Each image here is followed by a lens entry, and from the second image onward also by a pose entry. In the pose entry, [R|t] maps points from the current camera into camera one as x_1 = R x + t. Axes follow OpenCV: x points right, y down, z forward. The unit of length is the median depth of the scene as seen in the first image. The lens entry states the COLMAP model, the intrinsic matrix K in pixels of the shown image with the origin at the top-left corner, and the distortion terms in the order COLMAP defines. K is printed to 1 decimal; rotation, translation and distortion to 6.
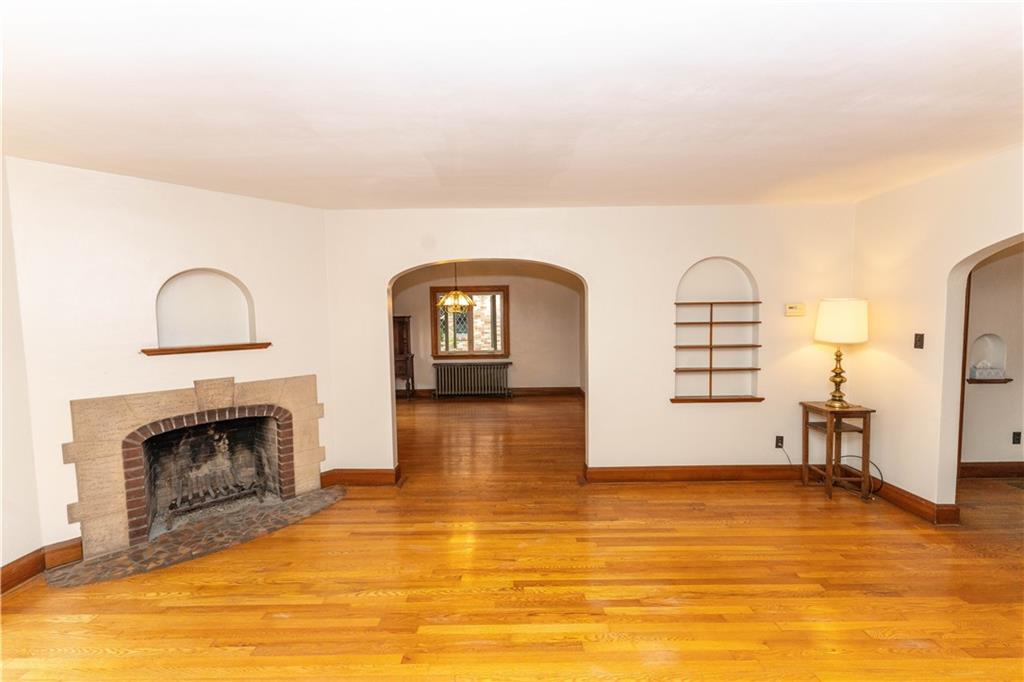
lens RADIAL K [[409.9, 0, 506.1], [0, 409.9, 340.8], [0, 0, 1]] dist [-0.000254, -0.000041]
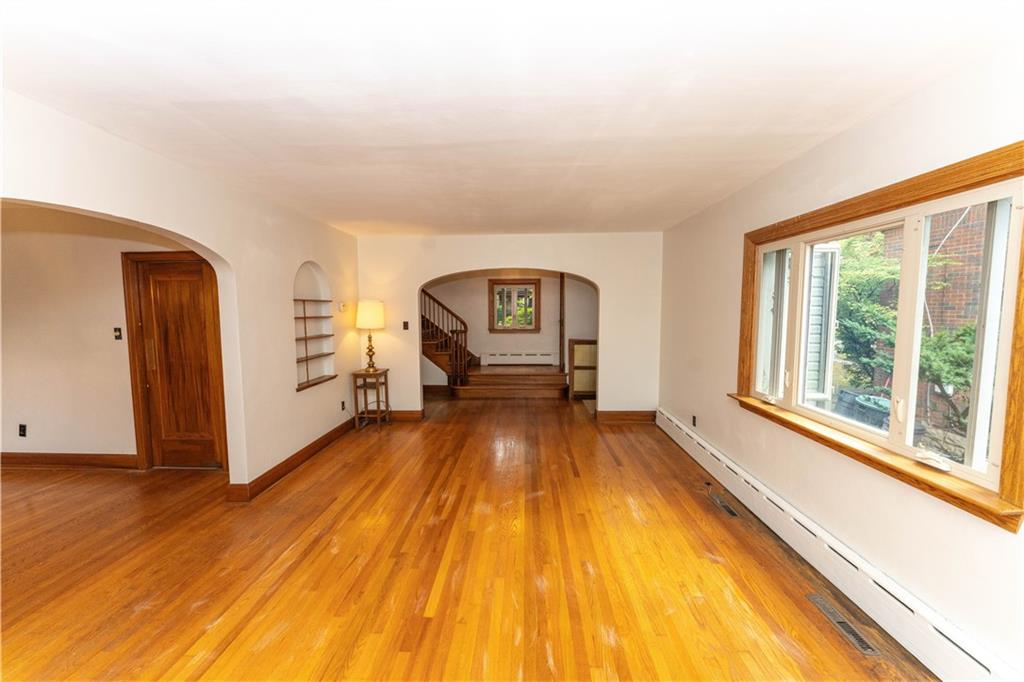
lens RADIAL K [[409.9, 0, 512.2], [0, 409.9, 344.1], [0, 0, 1]] dist [-0.000254, -0.000041]
pose [[0.028805, -0.075494, 0.996730, -0.710062], [0.059279, 0.995518, 0.073689, -0.021795], [-0.997826, 0.056963, 0.033151, 0.433406]]
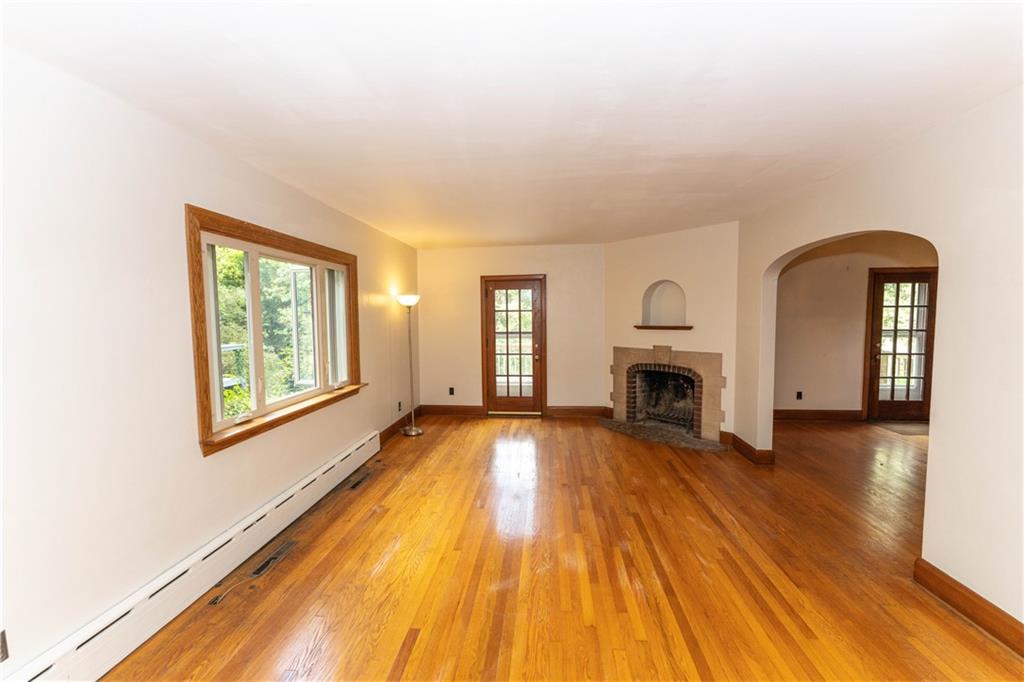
lens RADIAL K [[409.9, 0, 510.2], [0, 409.9, 342.1], [0, 0, 1]] dist [-0.000254, -0.000041]
pose [[-0.088578, 0.084652, -0.992466, 0.929382], [-0.045217, 0.995013, 0.088905, -0.039942], [0.995042, 0.052751, -0.084309, 0.479271]]
